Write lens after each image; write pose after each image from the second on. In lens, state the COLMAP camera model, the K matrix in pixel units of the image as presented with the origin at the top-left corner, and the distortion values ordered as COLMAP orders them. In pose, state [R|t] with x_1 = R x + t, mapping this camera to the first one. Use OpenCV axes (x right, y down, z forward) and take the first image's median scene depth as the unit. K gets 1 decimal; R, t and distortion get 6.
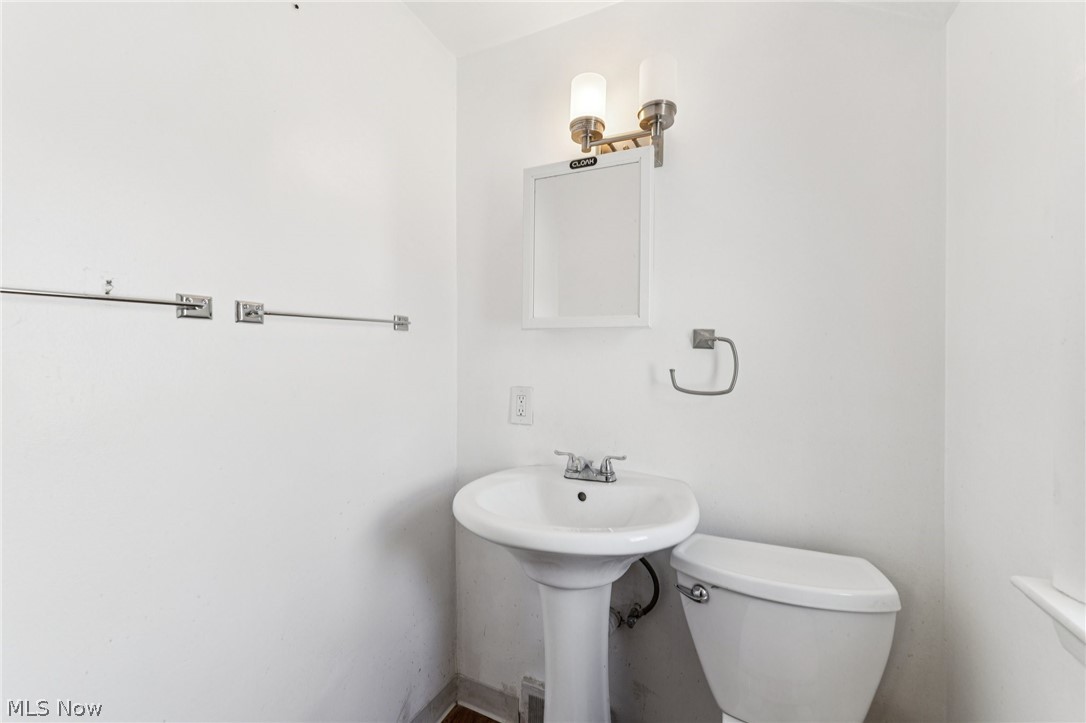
lens RADIAL K [[431.4, 0, 541.7], [0, 431.4, 355.7], [0, 0, 1]] dist [-0.000165, -0.000720]
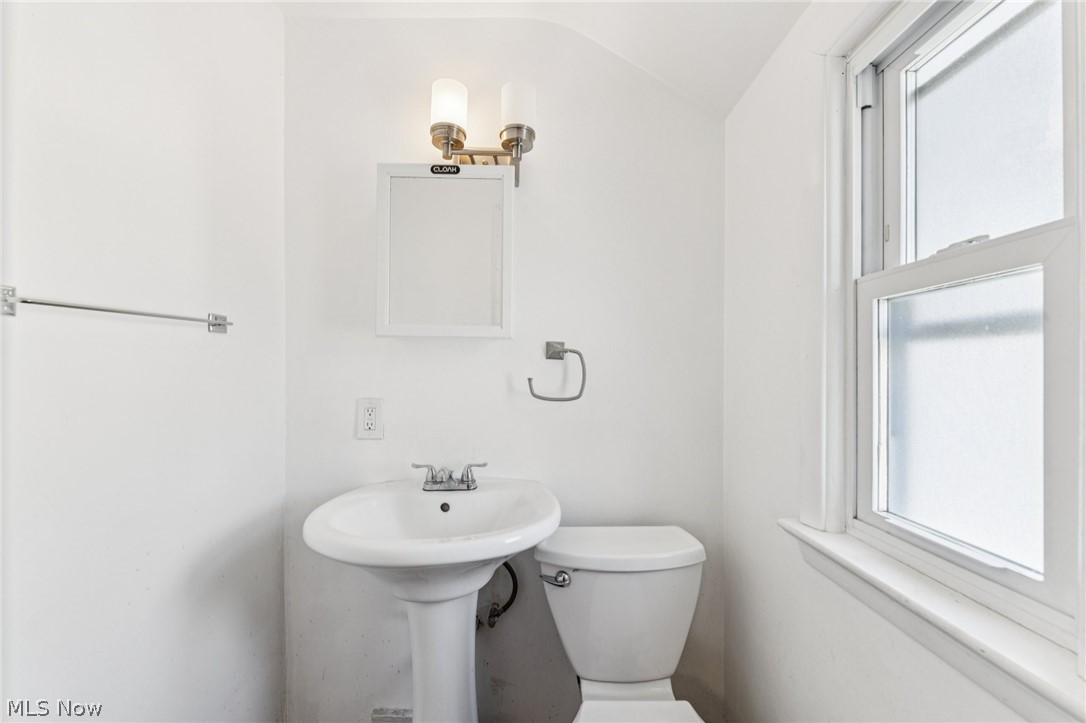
lens RADIAL K [[431.4, 0, 542.4], [0, 431.4, 367.9], [0, 0, 1]] dist [-0.000165, -0.000720]
pose [[0.909765, 0.004012, 0.415104, -0.112675], [-0.005937, 0.999977, 0.003347, 0.001980], [-0.415081, -0.005510, 0.909768, 0.008148]]
